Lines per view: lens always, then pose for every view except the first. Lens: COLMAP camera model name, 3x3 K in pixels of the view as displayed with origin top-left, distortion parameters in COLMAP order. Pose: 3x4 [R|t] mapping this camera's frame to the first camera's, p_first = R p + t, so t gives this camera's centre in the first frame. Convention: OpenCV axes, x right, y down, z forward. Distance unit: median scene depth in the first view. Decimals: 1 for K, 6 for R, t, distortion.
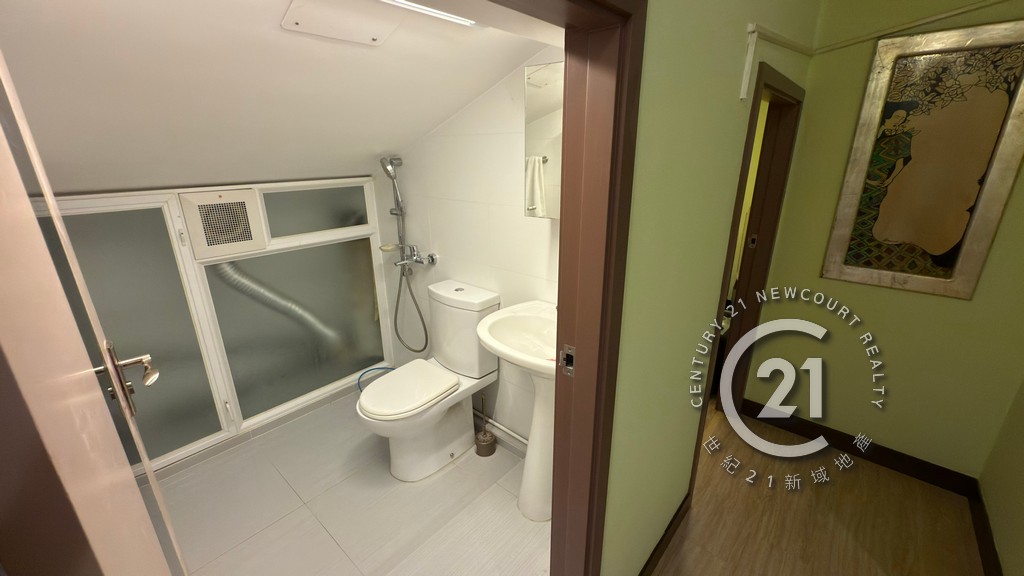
lens RADIAL K [[408.9, 0, 512.1], [0, 408.9, 286.9], [0, 0, 1]] dist [-0.001401, 0.000008]
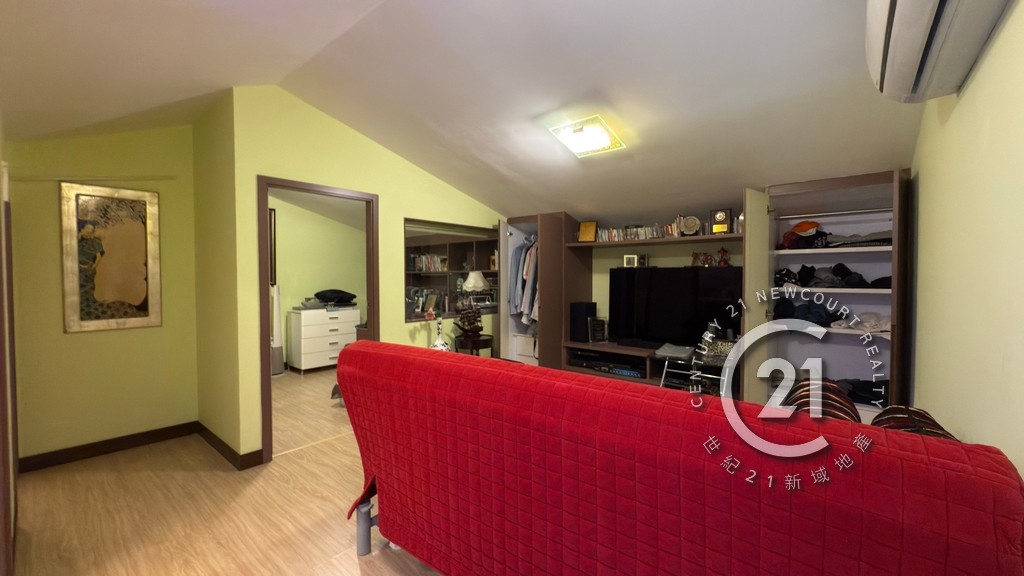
lens RADIAL K [[408.9, 0, 513.7], [0, 408.9, 285.2], [0, 0, 1]] dist [-0.001401, 0.000008]
pose [[-0.006332, -0.011328, 0.999916, -0.733414], [0.327150, 0.944886, 0.012776, 0.347894], [-0.944951, 0.327203, -0.002277, -0.562230]]
